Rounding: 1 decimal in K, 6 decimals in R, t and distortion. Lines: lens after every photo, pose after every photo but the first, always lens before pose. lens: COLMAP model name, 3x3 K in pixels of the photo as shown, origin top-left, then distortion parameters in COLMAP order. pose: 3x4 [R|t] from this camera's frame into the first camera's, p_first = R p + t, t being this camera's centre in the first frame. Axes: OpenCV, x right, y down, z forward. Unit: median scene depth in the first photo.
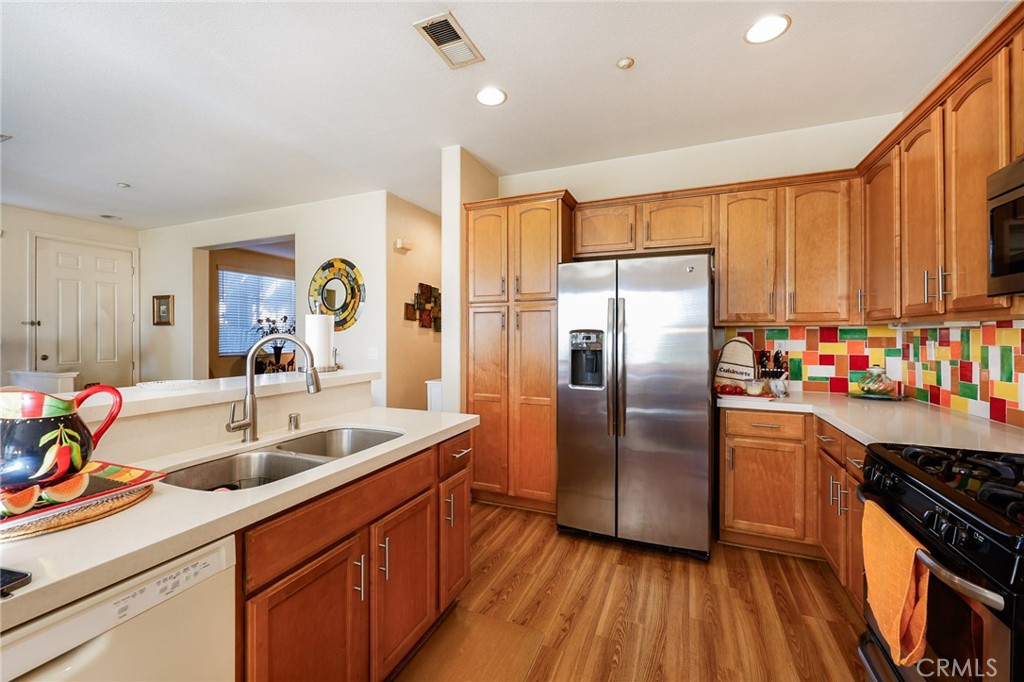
lens RADIAL K [[420.6, 0, 509.9], [0, 420.6, 334.7], [0, 0, 1]] dist [0.000684, 0.000272]
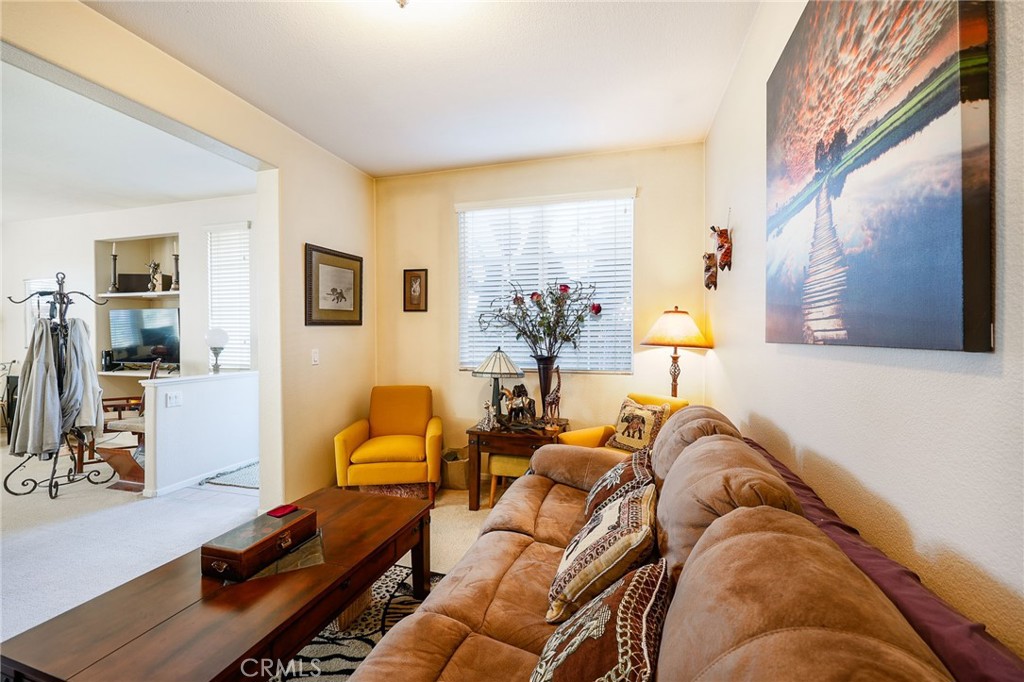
lens RADIAL K [[424.5, 0, 507.8], [0, 424.5, 329.8], [0, 0, 1]] dist [0.003093, 0.000363]
pose [[0.115331, -0.008809, -0.993288, -0.340947], [0.004957, 0.999953, -0.008292, 0.012635], [0.993315, -0.003968, 0.115369, 2.642113]]
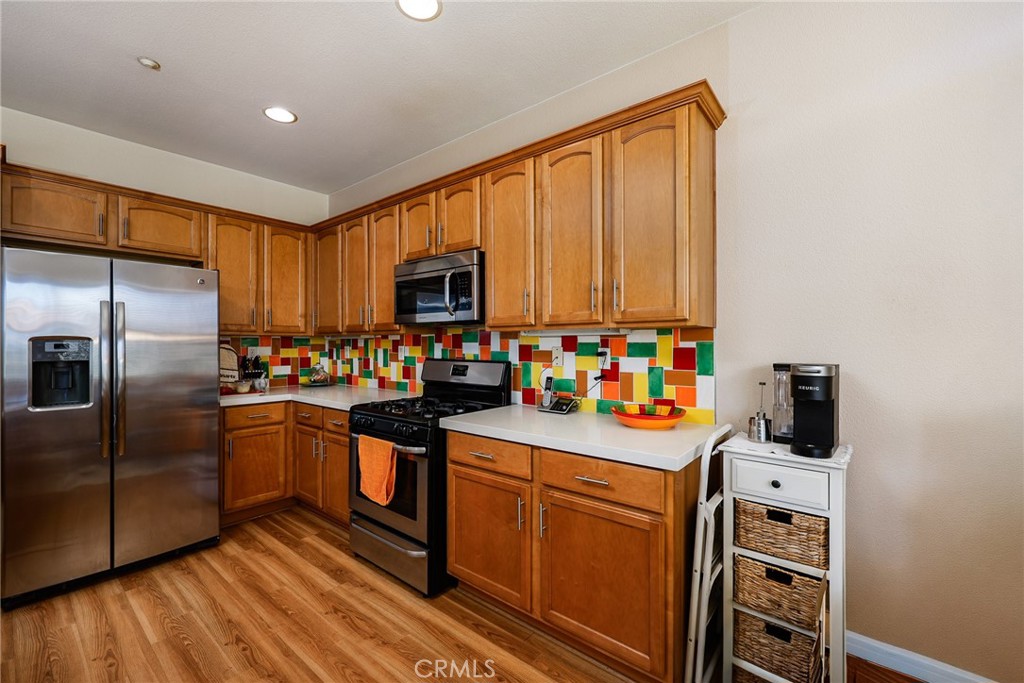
lens RADIAL K [[427.5, 0, 512.0], [0, 427.5, 341.5], [0, 0, 1]] dist [-0.001751, -0.000090]
pose [[0.282532, 0.002624, 0.959254, -0.373959], [-0.000979, 0.999997, -0.002447, -0.000574], [-0.959257, -0.000248, 0.282534, -0.071264]]
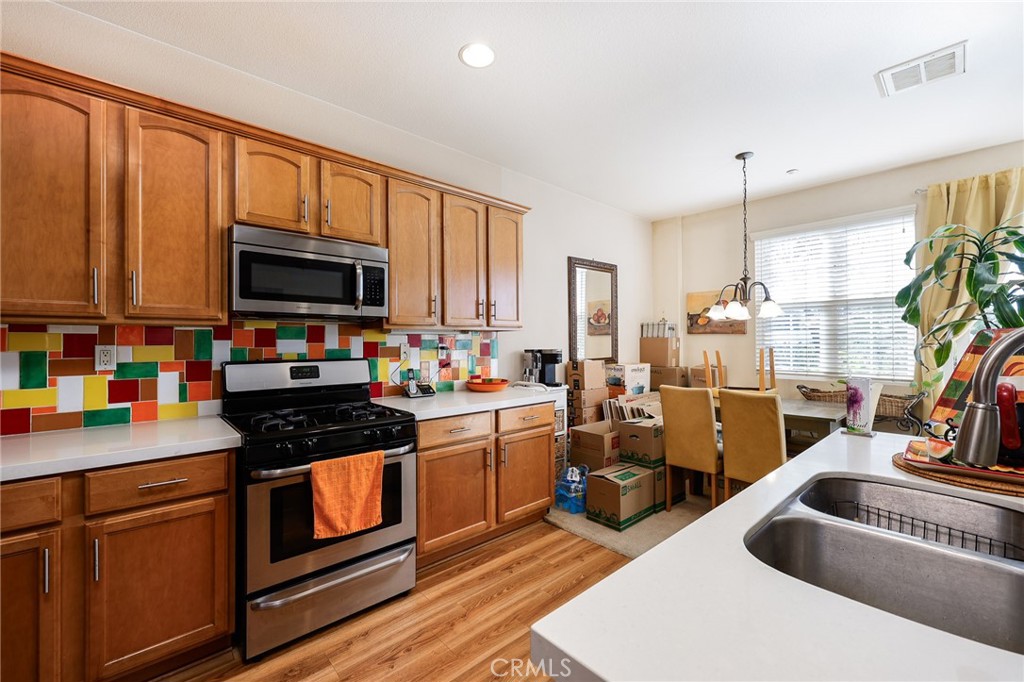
lens RADIAL K [[420.7, 0, 504.7], [0, 420.7, 339.8], [0, 0, 1]] dist [-0.000613, 0.000223]
pose [[-0.905122, 0.009412, 0.425047, -0.138333], [0.005942, 0.999937, -0.009490, 0.011994], [-0.425110, -0.006064, -0.905122, 1.007058]]
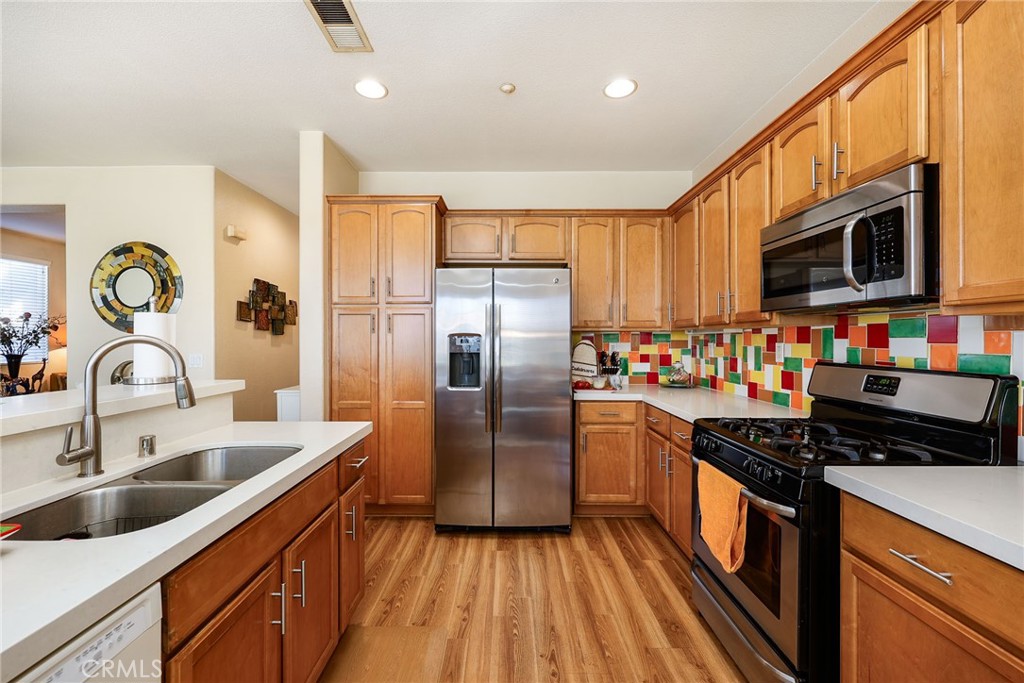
lens RADIAL K [[420.7, 0, 504.7], [0, 420.7, 340.3], [0, 0, 1]] dist [-0.000613, 0.000223]
pose [[0.923611, -0.000921, 0.383329, -0.129602], [-0.000706, 0.999991, 0.004103, 0.001213], [-0.383330, -0.004060, 0.923603, -0.002280]]
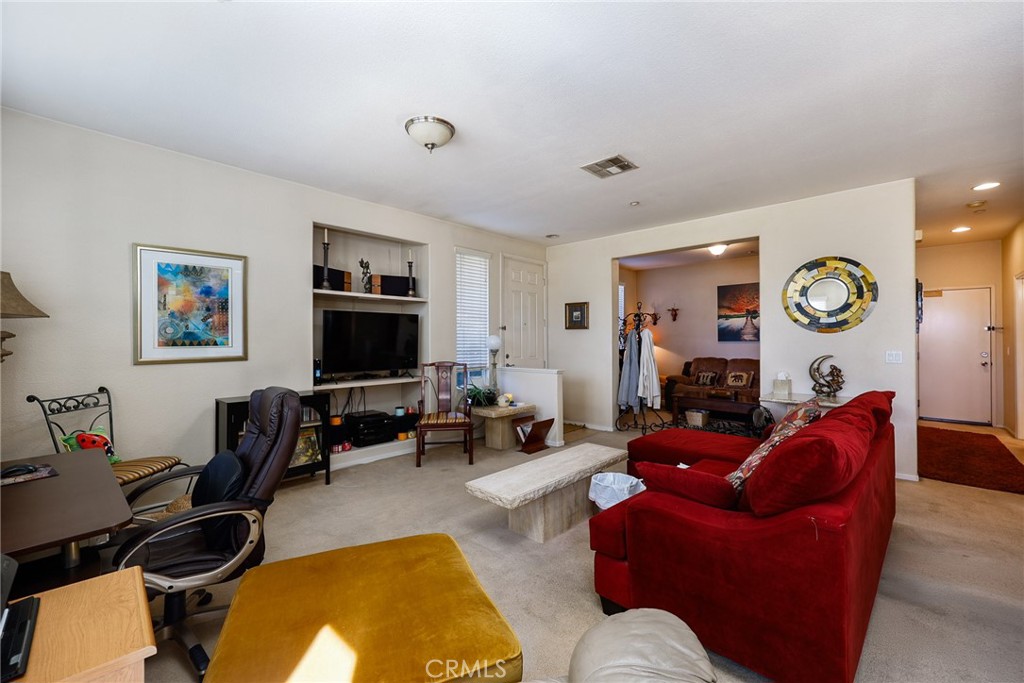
lens RADIAL K [[420.6, 0, 509.9], [0, 420.6, 335.2], [0, 0, 1]] dist [0.000684, 0.000272]
pose [[0.939795, -0.004428, -0.341709, -1.316803], [0.001912, 0.999969, -0.007698, 0.004847], [0.341732, 0.006581, 0.939774, -0.254310]]
